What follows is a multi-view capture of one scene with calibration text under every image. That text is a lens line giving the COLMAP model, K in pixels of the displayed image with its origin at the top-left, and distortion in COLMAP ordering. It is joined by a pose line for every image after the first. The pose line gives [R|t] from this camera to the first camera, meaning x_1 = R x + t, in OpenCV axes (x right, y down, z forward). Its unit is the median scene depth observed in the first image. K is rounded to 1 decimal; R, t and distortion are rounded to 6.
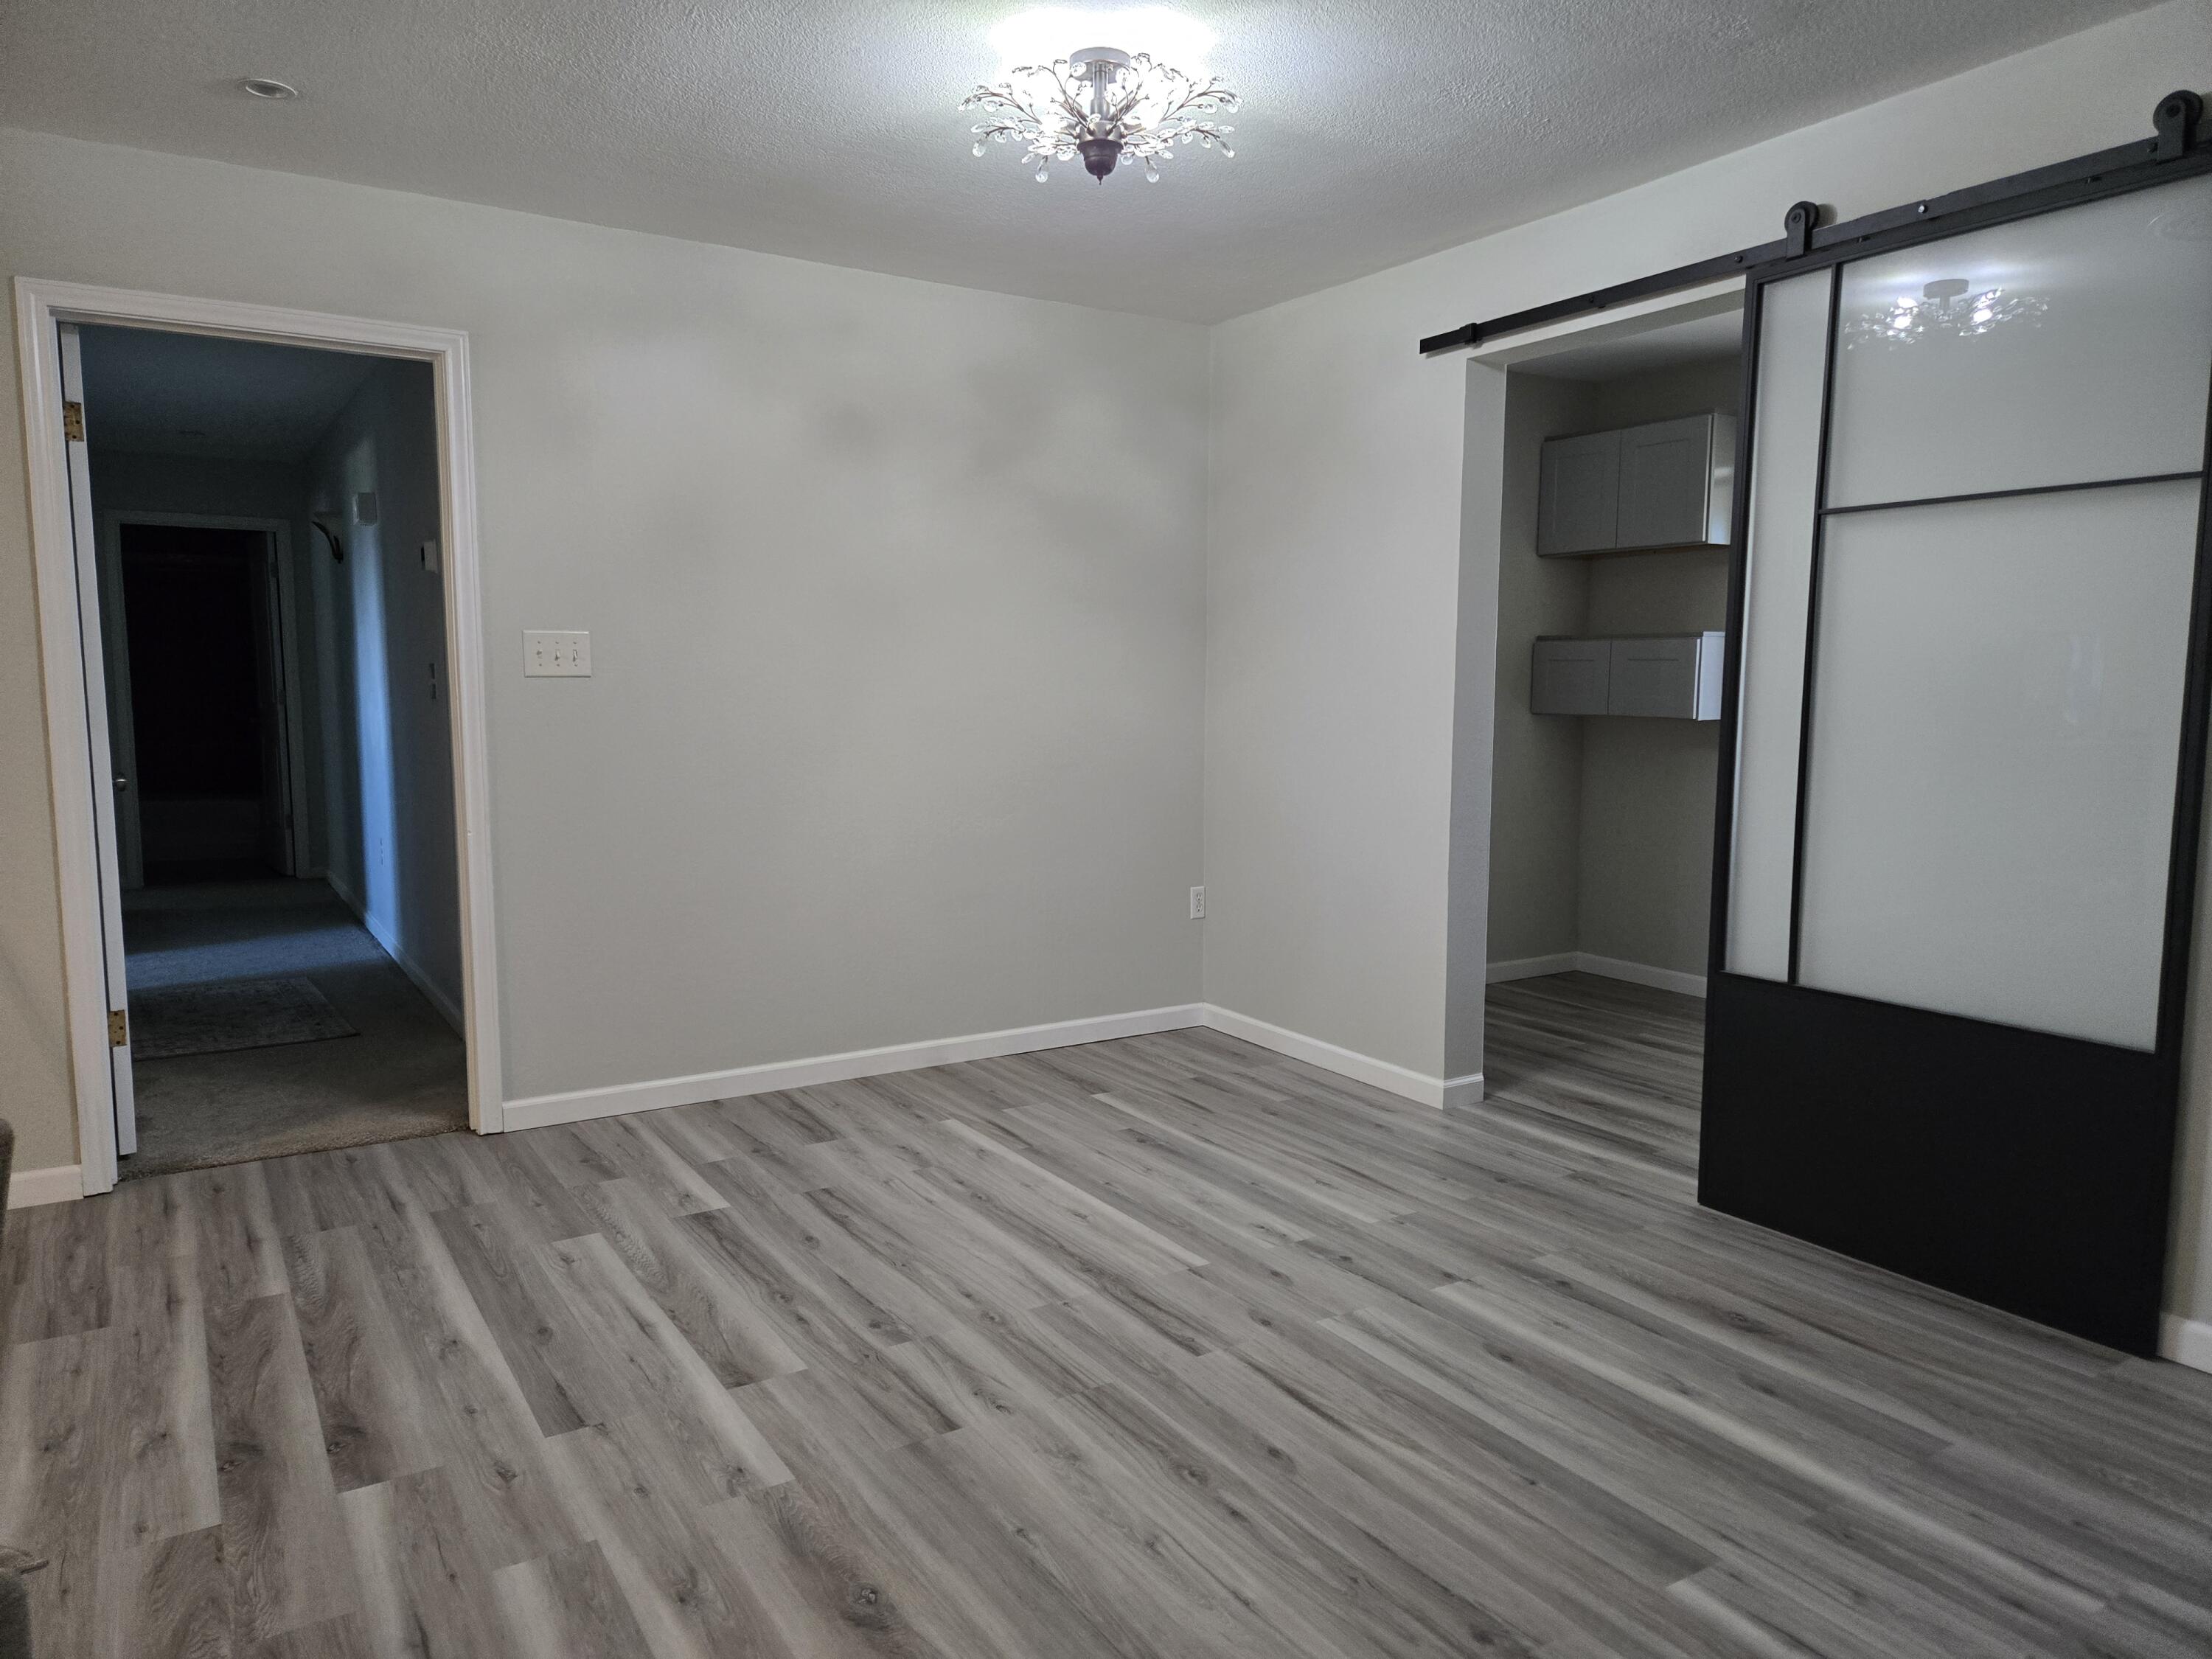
lens RADIAL K [[1481.3, 0, 1109.9], [0, 1481.3, 841.8], [0, 0, 1]] dist [0.060873, -0.049603]
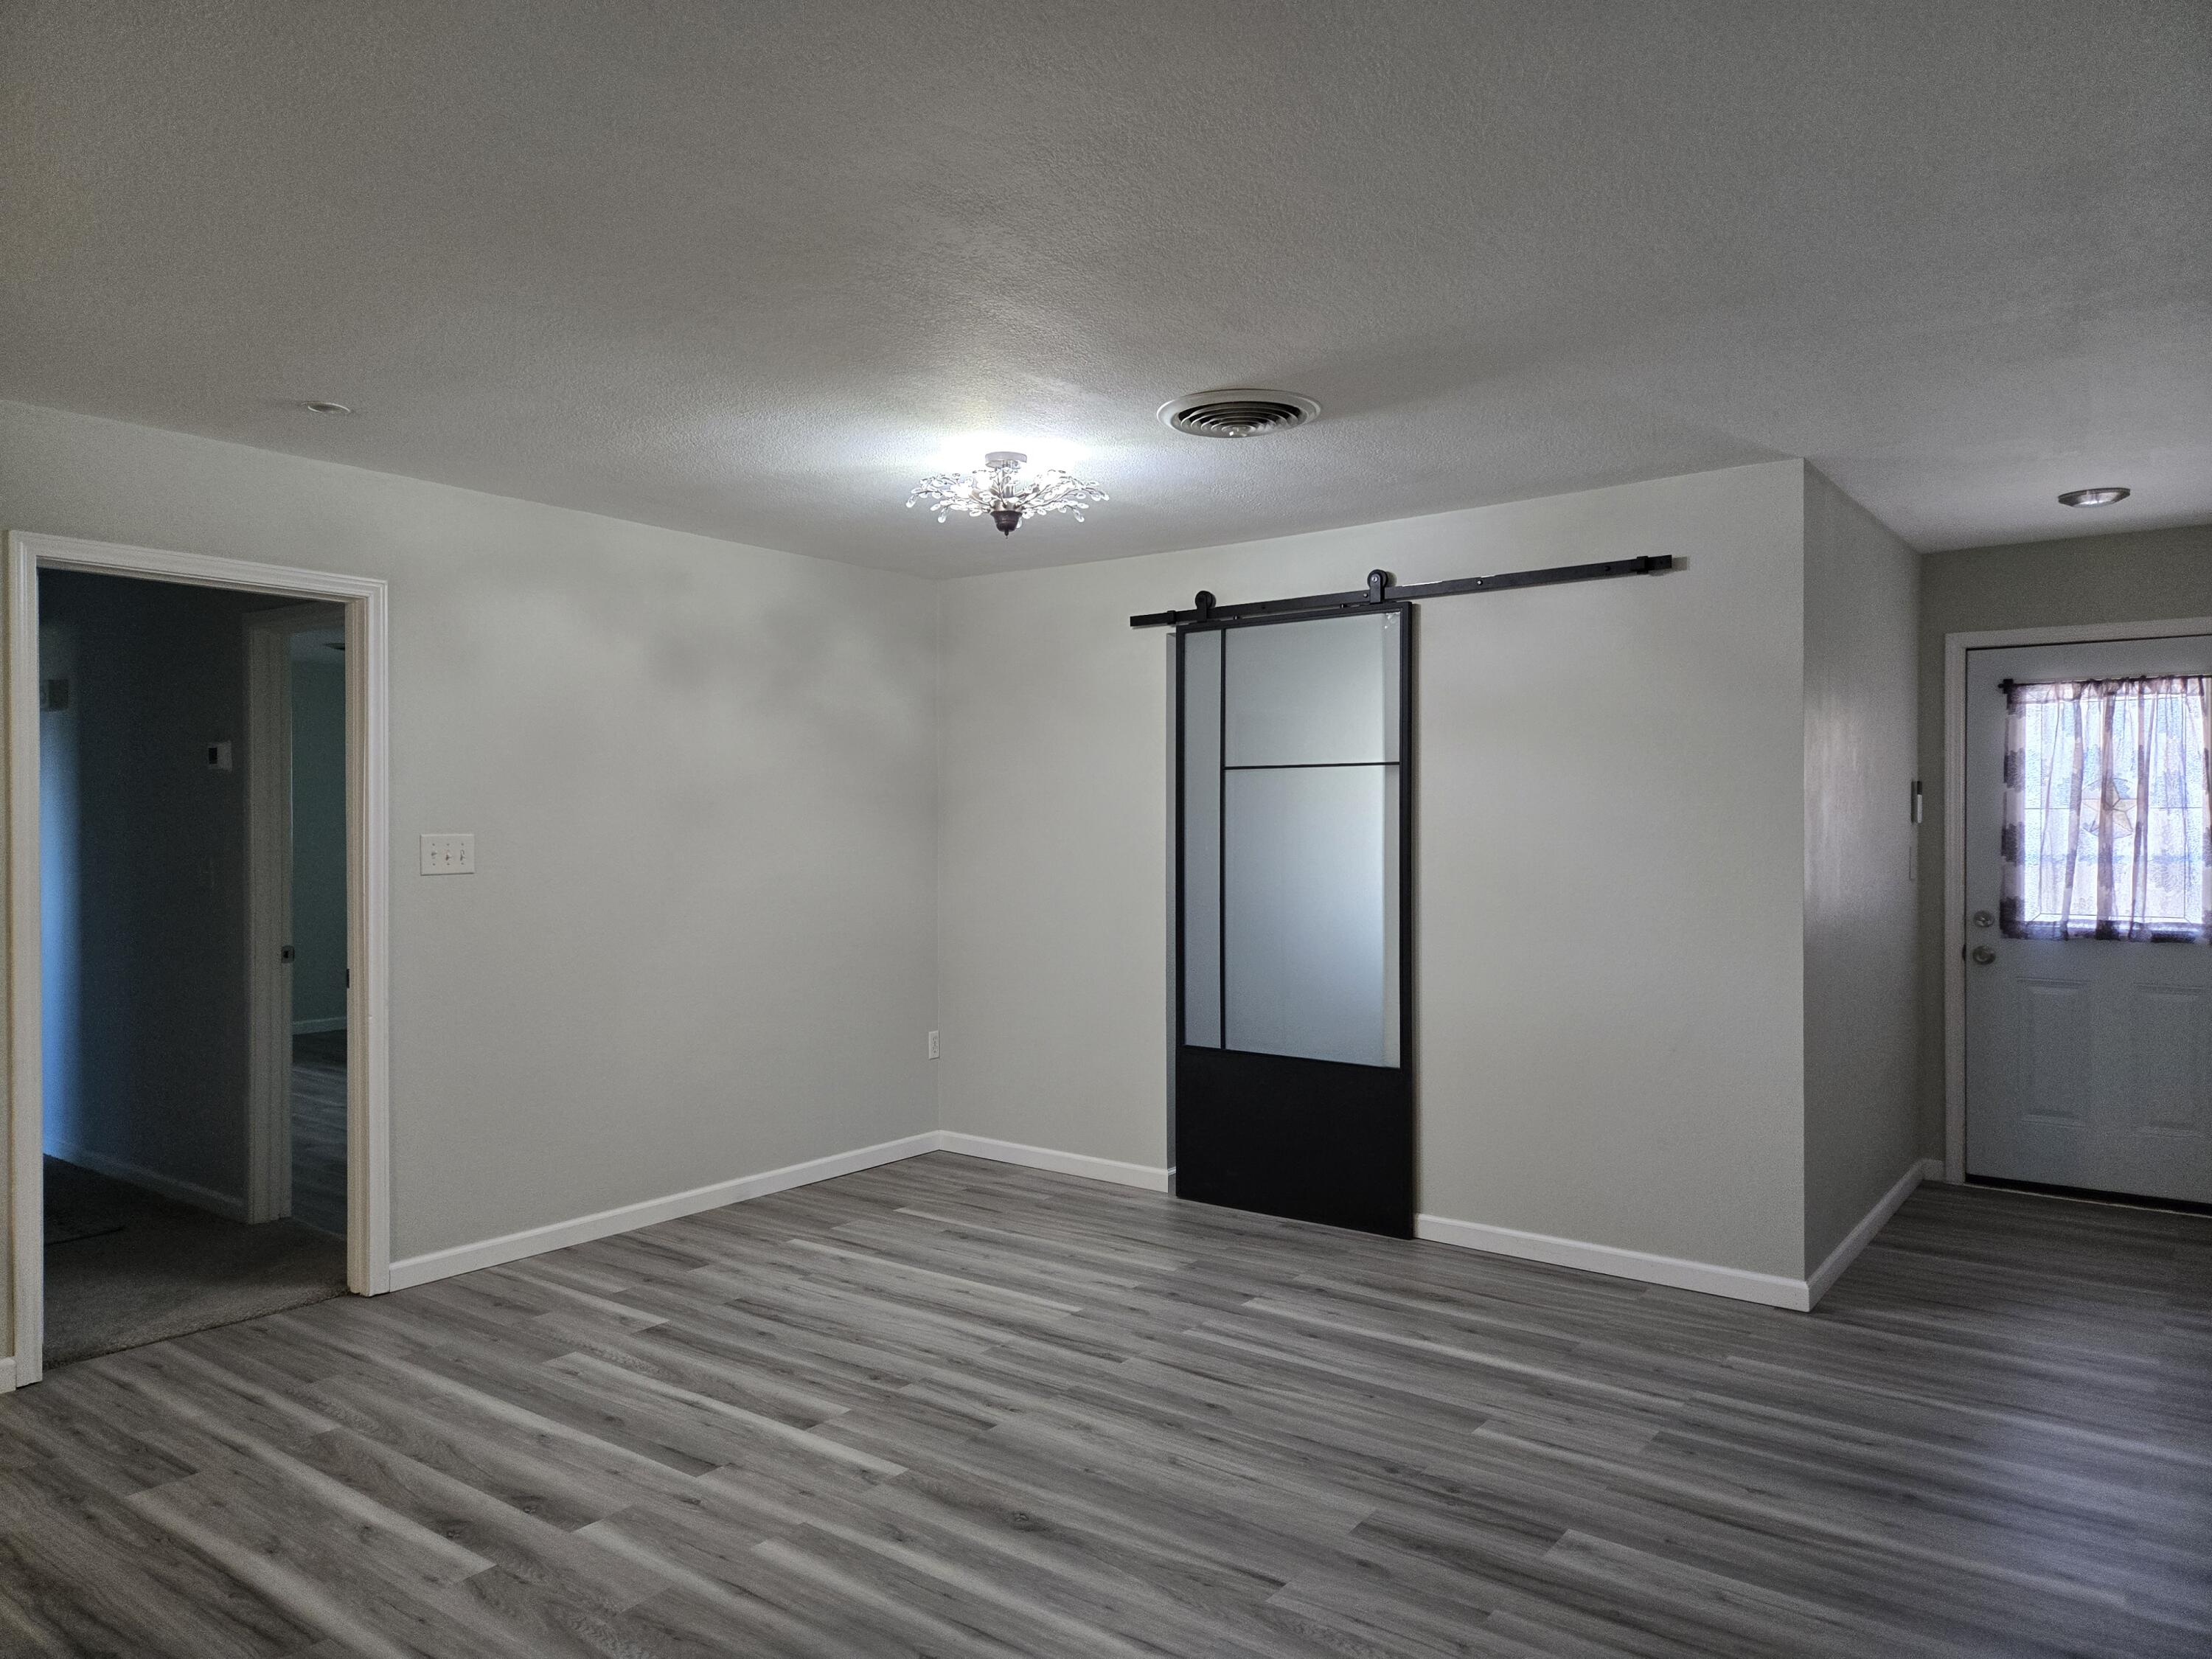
lens RADIAL K [[1481.3, 0, 1117.9], [0, 1481.3, 827.4], [0, 0, 1]] dist [0.060873, -0.049603]
pose [[0.933319, -0.004955, 0.359013, -0.378840], [0.043217, 0.994185, -0.098629, -0.014684], [-0.356437, 0.107567, 0.928107, -0.302226]]
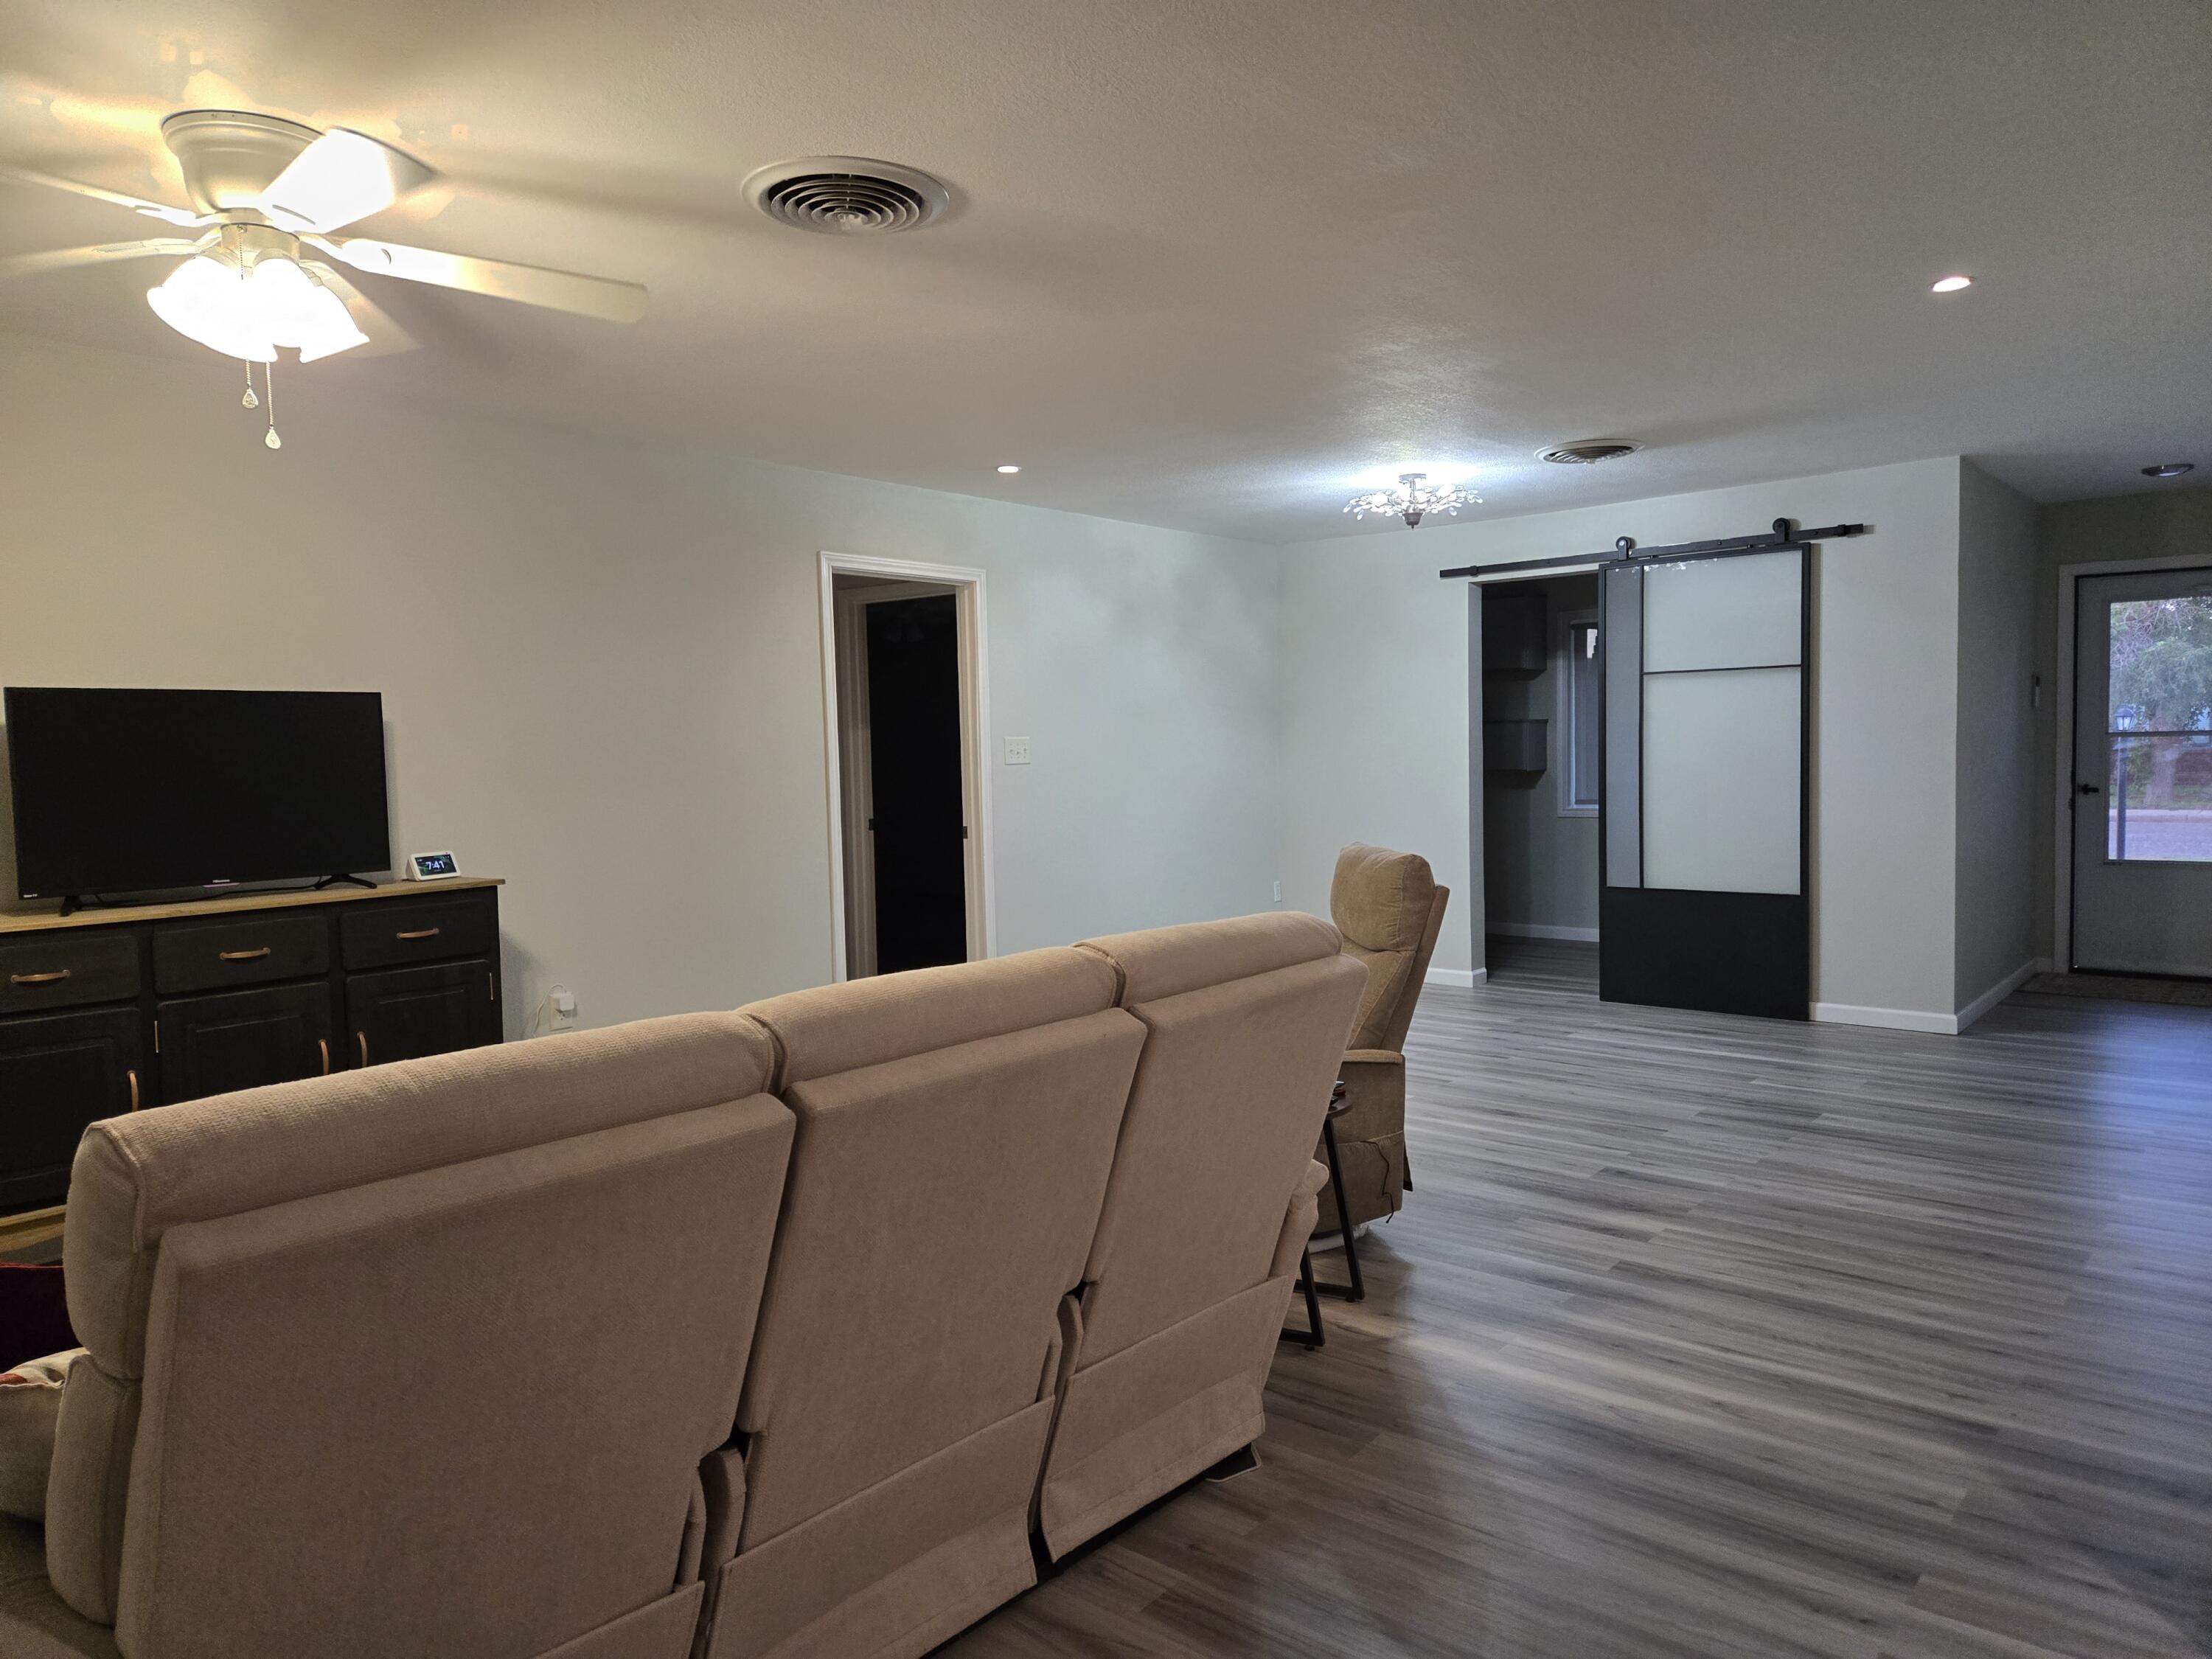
lens RADIAL K [[1481.3, 0, 1120.4], [0, 1481.3, 825.0], [0, 0, 1]] dist [0.060873, -0.049603]
pose [[0.950883, -0.041704, 0.306729, -0.980923], [0.059819, 0.996962, -0.049892, 0.063516], [-0.303716, 0.065789, 0.950488, -0.808852]]
